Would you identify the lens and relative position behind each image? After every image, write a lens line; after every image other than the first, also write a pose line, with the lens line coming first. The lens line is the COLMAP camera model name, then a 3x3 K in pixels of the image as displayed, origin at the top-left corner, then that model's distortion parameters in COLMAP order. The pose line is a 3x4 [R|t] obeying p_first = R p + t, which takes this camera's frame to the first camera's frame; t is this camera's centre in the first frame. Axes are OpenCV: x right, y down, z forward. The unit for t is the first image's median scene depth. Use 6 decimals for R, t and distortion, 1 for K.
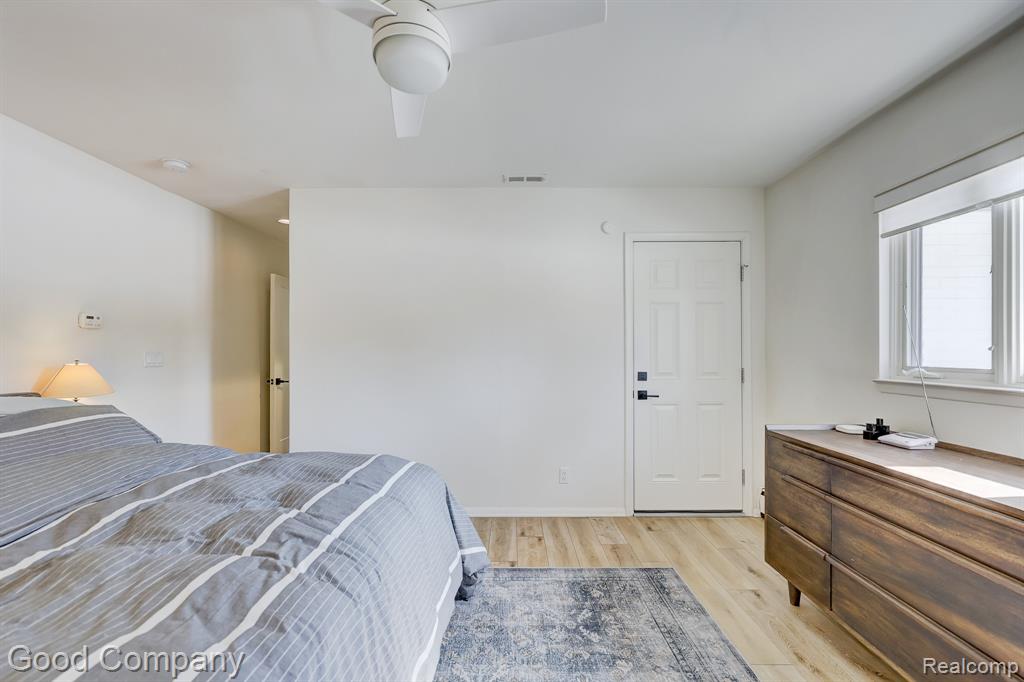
lens RADIAL K [[439.6, 0, 511.5], [0, 439.6, 346.6], [0, 0, 1]] dist [0.000661, 0.000065]
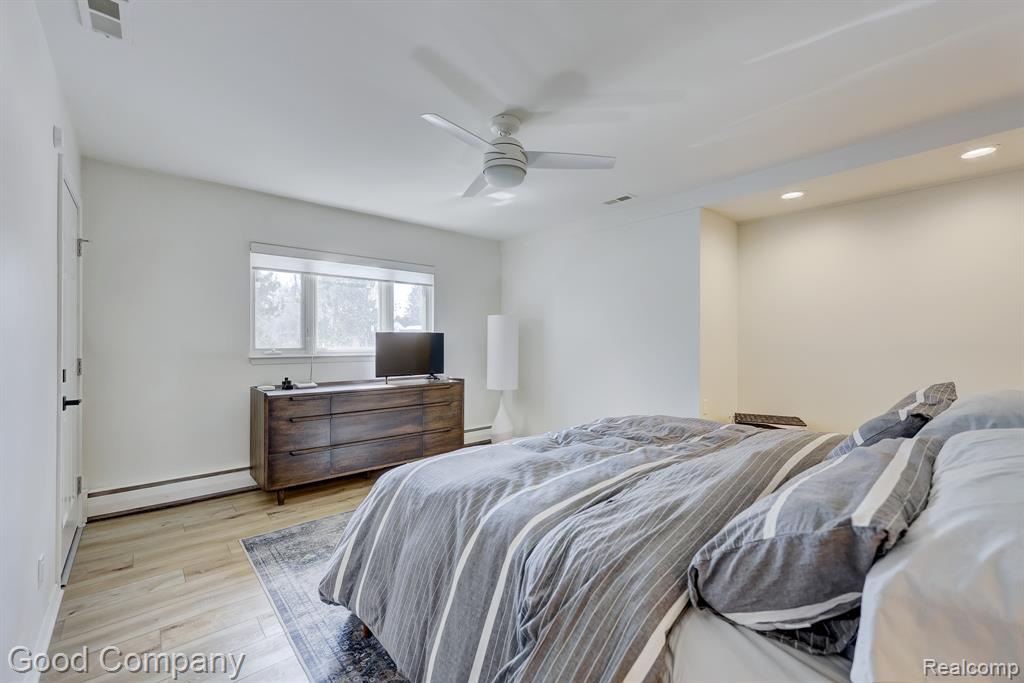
lens RADIAL K [[439.6, 0, 511.7], [0, 439.6, 343.1], [0, 0, 1]] dist [0.000661, 0.000065]
pose [[-0.681341, 0.002860, 0.731961, -0.951415], [-0.002517, 0.999977, -0.006251, 0.030169], [-0.731962, -0.006102, -0.681318, 1.366243]]
